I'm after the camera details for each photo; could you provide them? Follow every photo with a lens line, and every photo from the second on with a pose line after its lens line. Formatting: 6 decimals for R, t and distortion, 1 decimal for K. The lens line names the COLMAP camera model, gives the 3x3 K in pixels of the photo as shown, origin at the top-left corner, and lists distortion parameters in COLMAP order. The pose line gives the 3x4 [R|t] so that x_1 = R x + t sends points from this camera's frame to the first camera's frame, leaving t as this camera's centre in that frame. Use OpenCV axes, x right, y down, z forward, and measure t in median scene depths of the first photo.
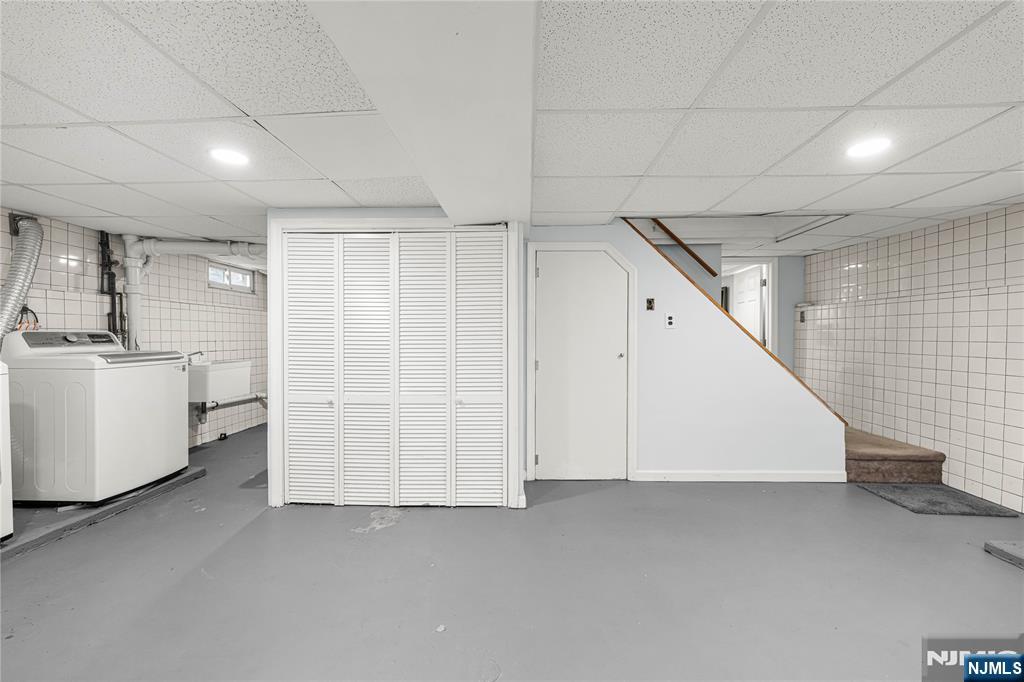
lens RADIAL K [[398.5, 0, 515.5], [0, 398.5, 340.3], [0, 0, 1]] dist [-0.003700, 0.000003]
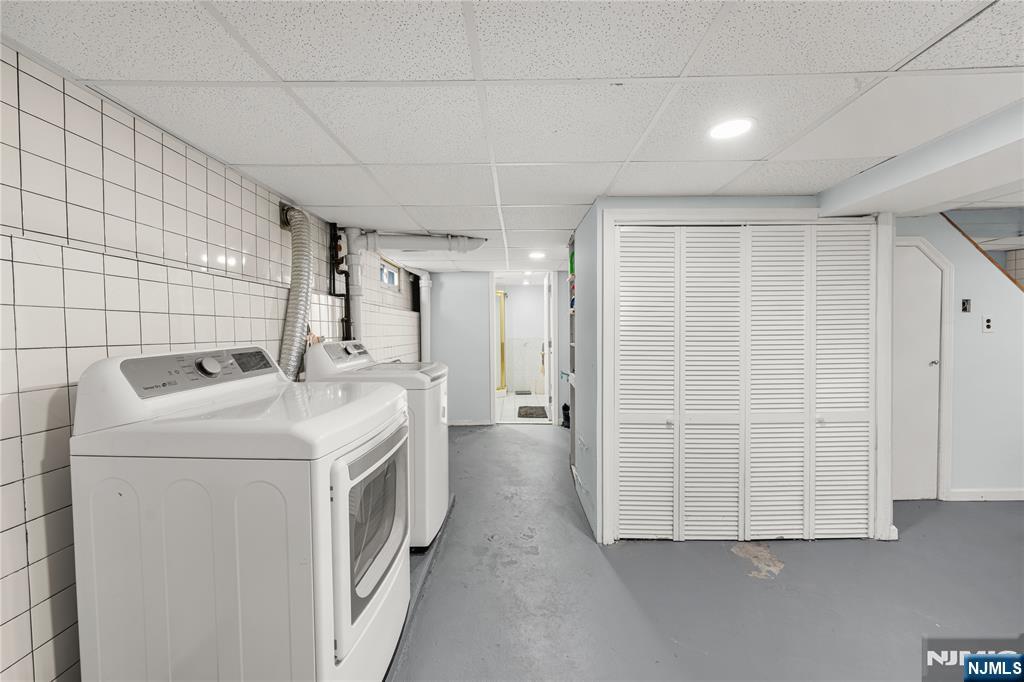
lens RADIAL K [[398.5, 0, 511.7], [0, 398.5, 339.6], [0, 0, 1]] dist [-0.003700, 0.000003]
pose [[0.999661, -0.007331, 0.024963, -0.828396], [0.006987, 0.999880, 0.013838, -0.038771], [-0.025062, -0.013659, 0.999593, 0.147282]]
